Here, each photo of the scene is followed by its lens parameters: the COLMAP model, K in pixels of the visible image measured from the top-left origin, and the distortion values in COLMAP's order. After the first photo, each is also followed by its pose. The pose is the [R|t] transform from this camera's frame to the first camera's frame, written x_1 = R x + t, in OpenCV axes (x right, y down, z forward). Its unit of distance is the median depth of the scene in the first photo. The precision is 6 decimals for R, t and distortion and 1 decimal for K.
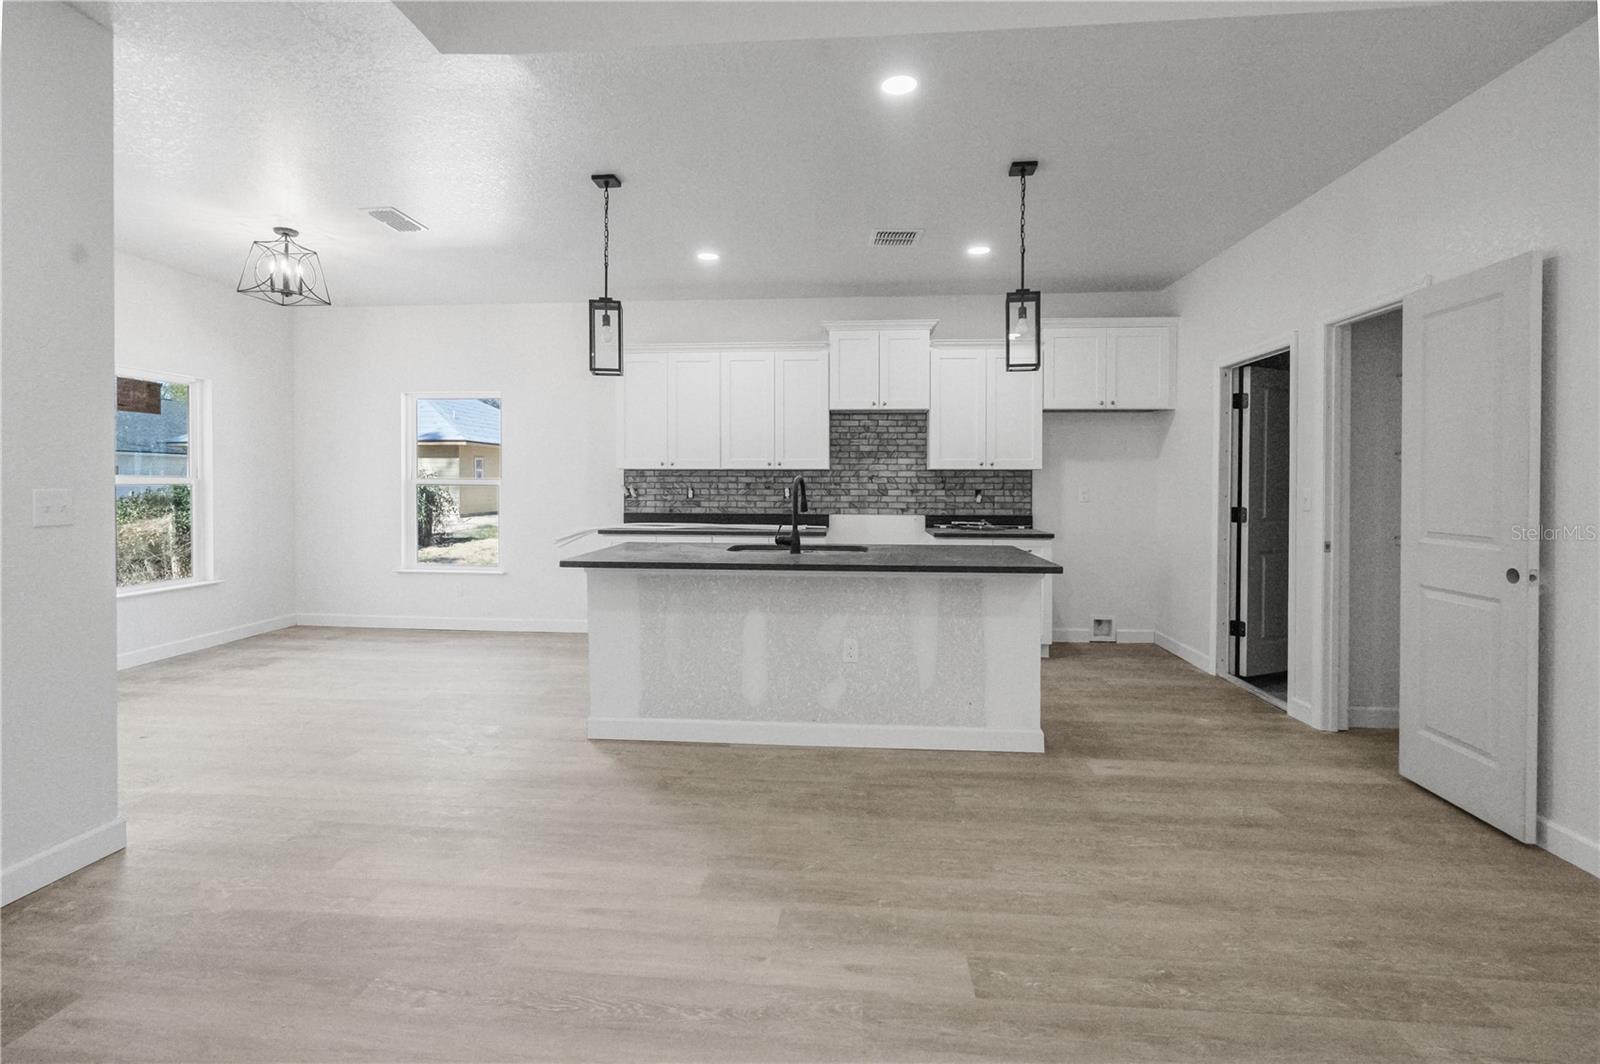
lens RADIAL K [[737.6, 0, 794.3], [0, 737.6, 493.8], [0, 0, 1]] dist [-0.004136, 0.000787]
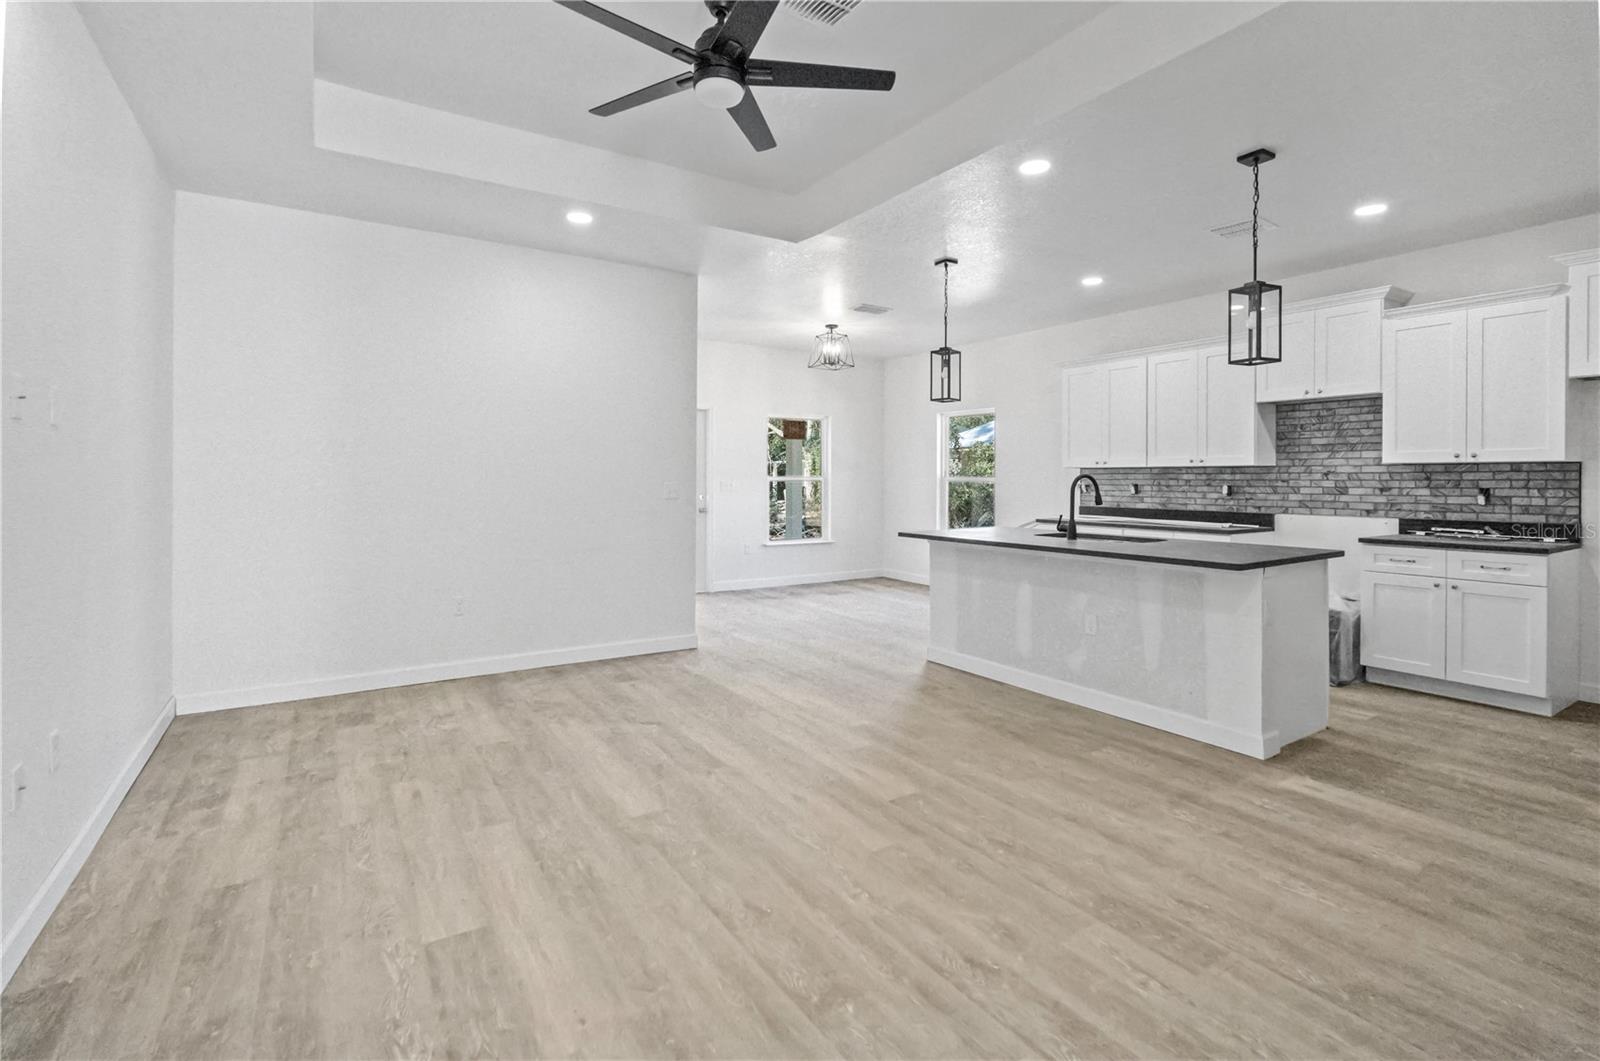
lens RADIAL K [[737.6, 0, 794.3], [0, 737.6, 492.3], [0, 0, 1]] dist [-0.004136, 0.000787]
pose [[0.607925, 0.012272, -0.793899, 0.444450], [-0.010608, 0.999917, 0.007334, 0.000511], [0.793923, 0.003963, 0.608005, -0.045543]]
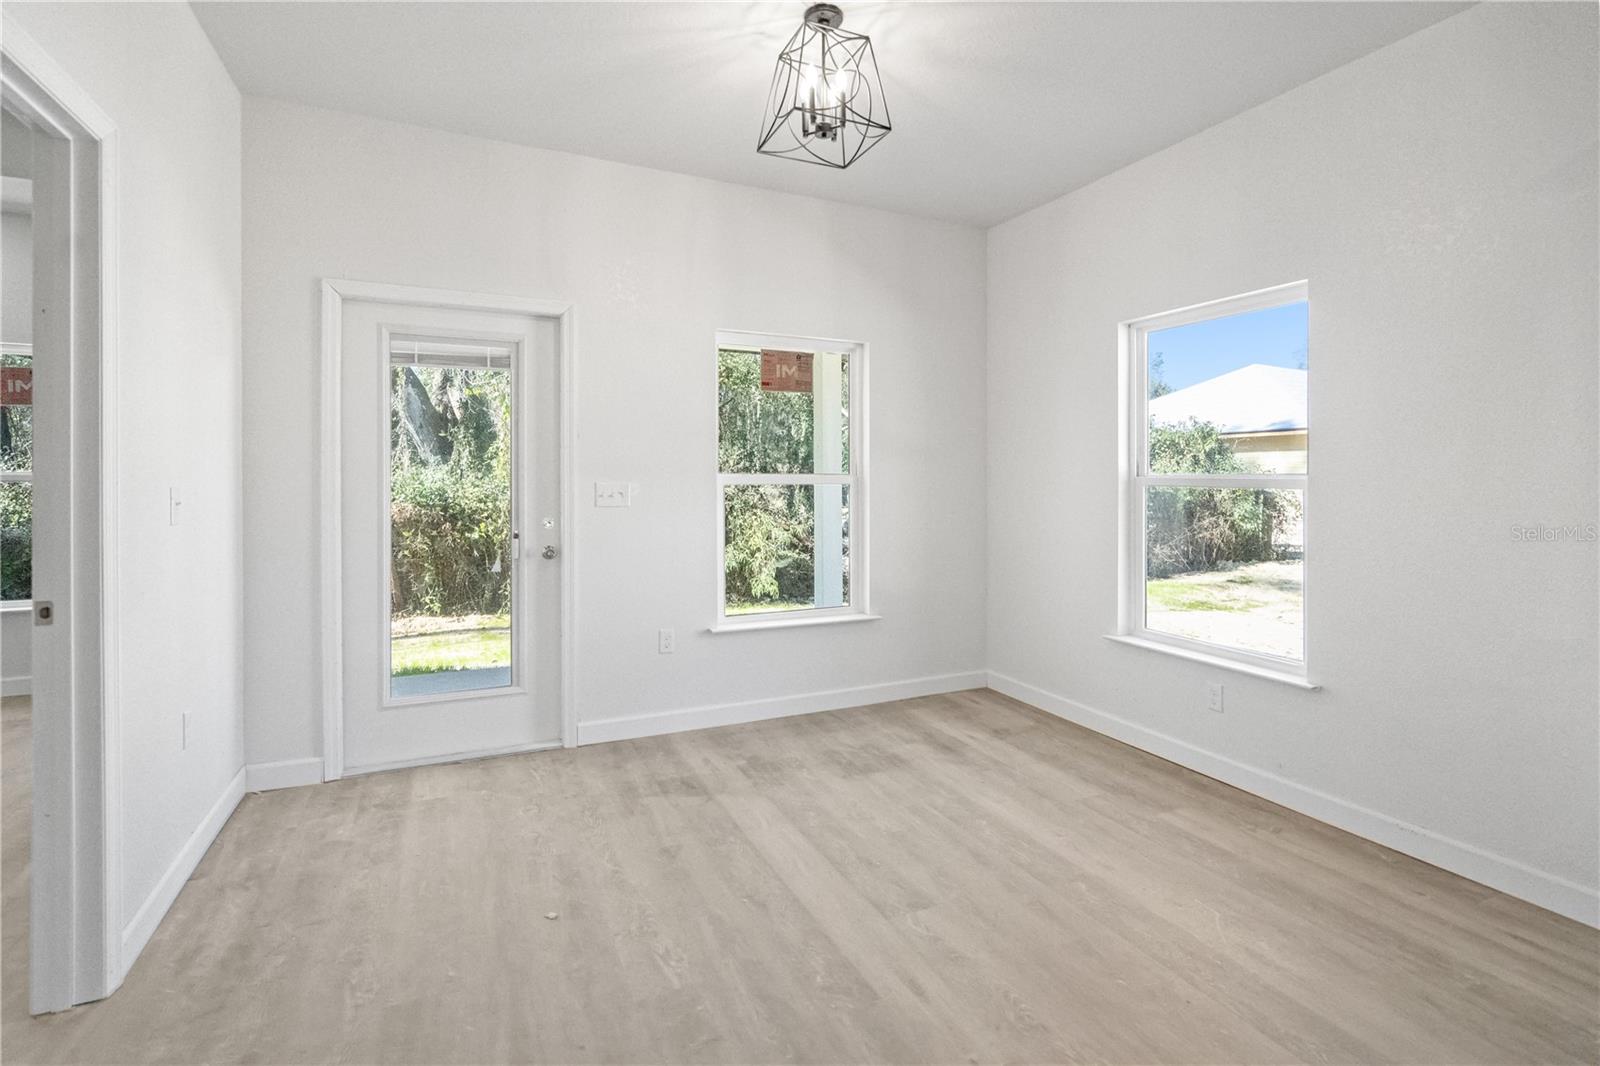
lens RADIAL K [[737.6, 0, 794.3], [0, 737.6, 494.8], [0, 0, 1]] dist [-0.004136, 0.000787]
pose [[0.496350, 0.005420, -0.868106, -0.188761], [-0.006097, 0.999978, 0.002758, -0.003340], [0.868101, 0.003924, 0.496372, 0.569631]]
